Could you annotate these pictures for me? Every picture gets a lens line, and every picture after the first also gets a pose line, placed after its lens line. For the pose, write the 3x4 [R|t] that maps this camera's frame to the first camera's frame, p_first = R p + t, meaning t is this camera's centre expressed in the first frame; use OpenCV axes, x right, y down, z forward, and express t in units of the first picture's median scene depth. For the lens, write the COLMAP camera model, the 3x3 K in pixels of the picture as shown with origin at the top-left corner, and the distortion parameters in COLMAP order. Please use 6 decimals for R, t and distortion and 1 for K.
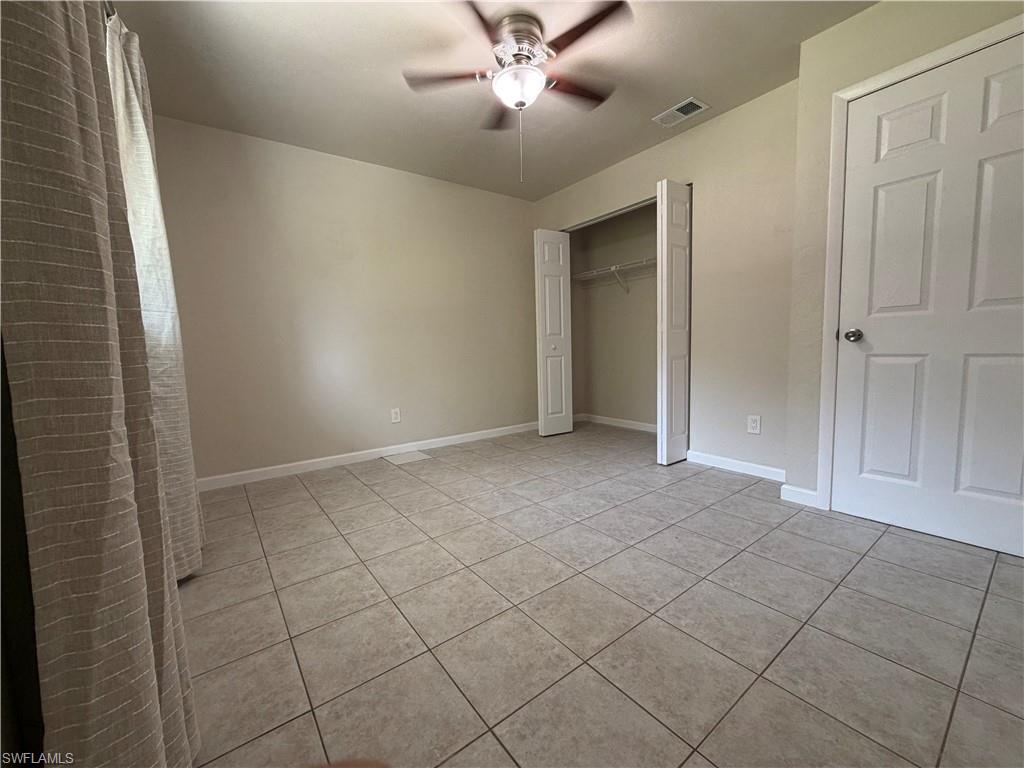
lens RADIAL K [[407.1, 0, 512.1], [0, 407.1, 382.9], [0, 0, 1]] dist [0.000316, 0.001038]
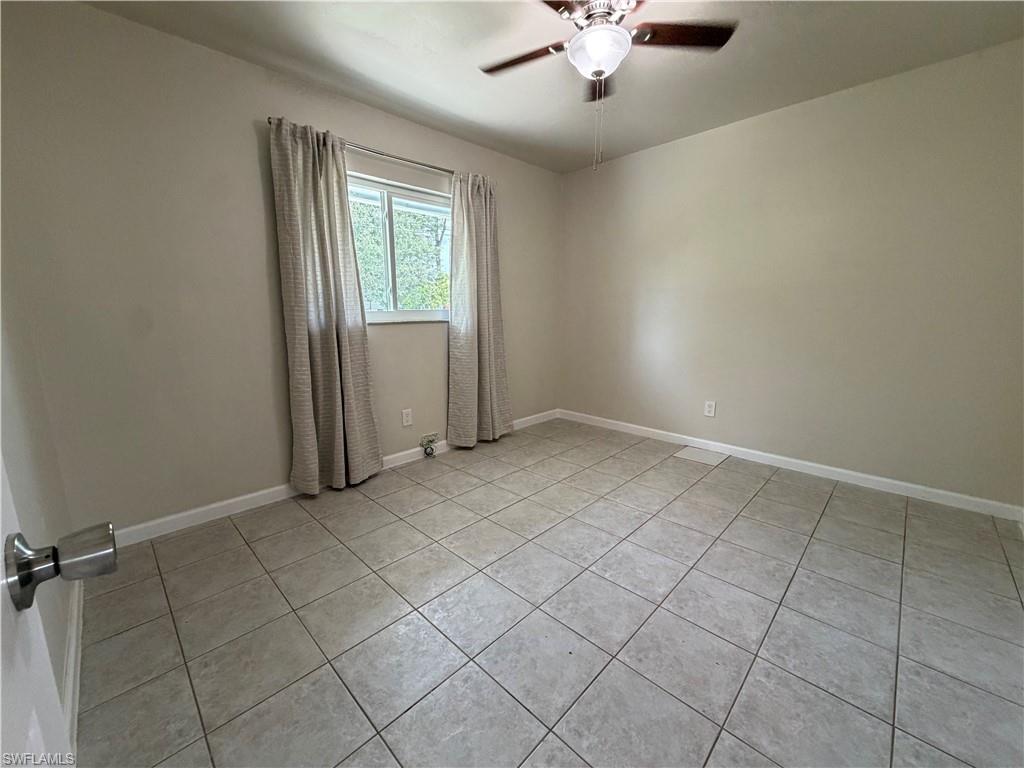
lens RADIAL K [[407.1, 0, 511.0], [0, 407.1, 382.0], [0, 0, 1]] dist [0.000316, 0.001038]
pose [[0.155966, 0.202636, -0.966754, 0.782983], [-0.090230, 0.977562, 0.190345, -0.171897], [0.983633, 0.057543, 0.170750, 0.590820]]
